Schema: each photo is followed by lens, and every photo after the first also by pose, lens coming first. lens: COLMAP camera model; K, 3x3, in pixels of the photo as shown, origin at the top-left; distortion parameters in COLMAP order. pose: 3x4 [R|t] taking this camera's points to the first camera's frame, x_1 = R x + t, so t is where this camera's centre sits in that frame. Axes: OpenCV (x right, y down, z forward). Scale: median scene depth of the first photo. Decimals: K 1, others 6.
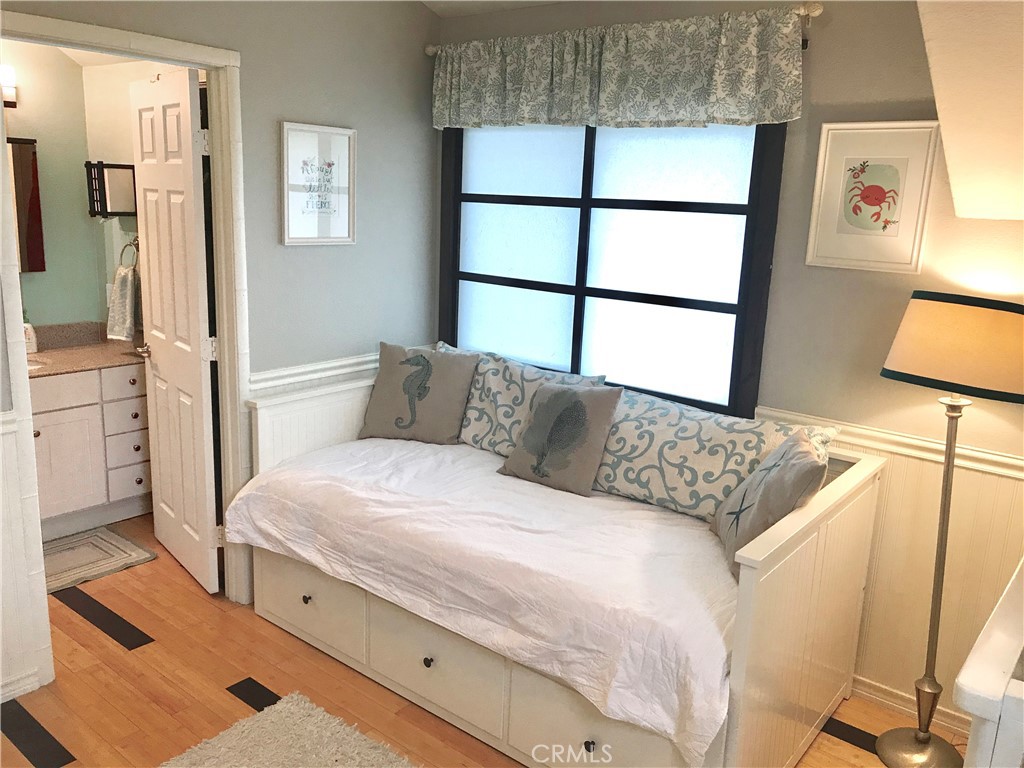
lens RADIAL K [[837.3, 0, 512.9], [0, 837.3, 383.1], [0, 0, 1]] dist [0.026071, -0.015100]
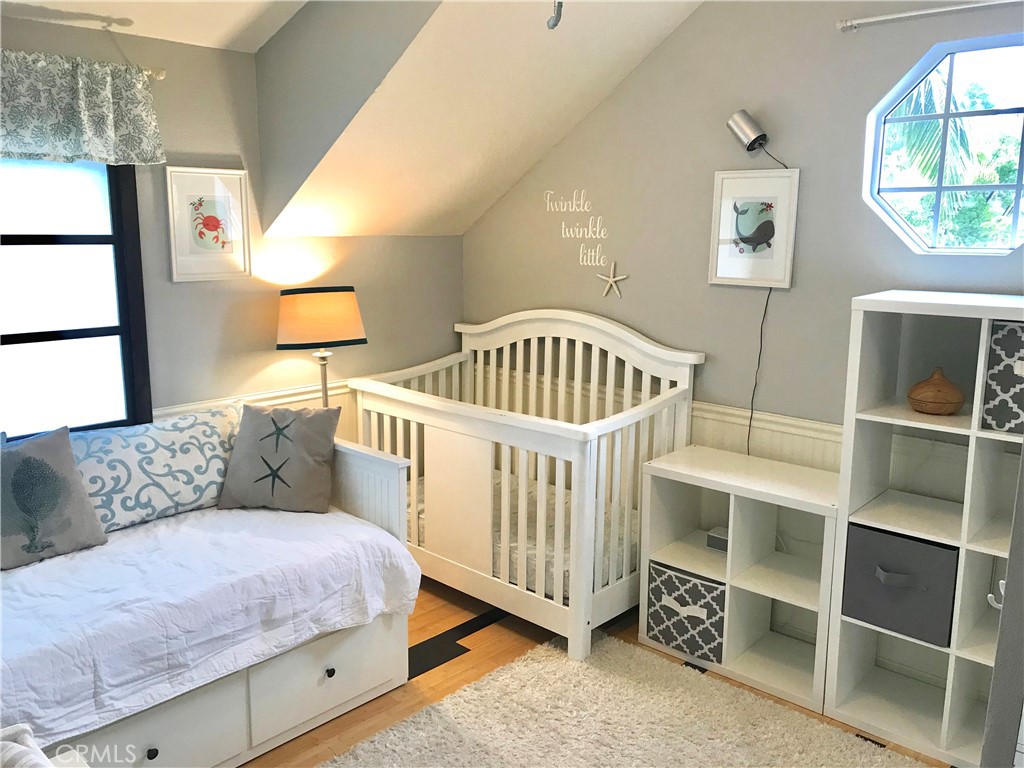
lens RADIAL K [[837.3, 0, 511.4], [0, 837.3, 387.5], [0, 0, 1]] dist [0.026071, -0.015100]
pose [[0.057724, -0.239455, 0.969190, -0.833794], [0.210053, 0.951990, 0.222695, -0.163484], [-0.975984, 0.190727, 0.105251, 0.428124]]
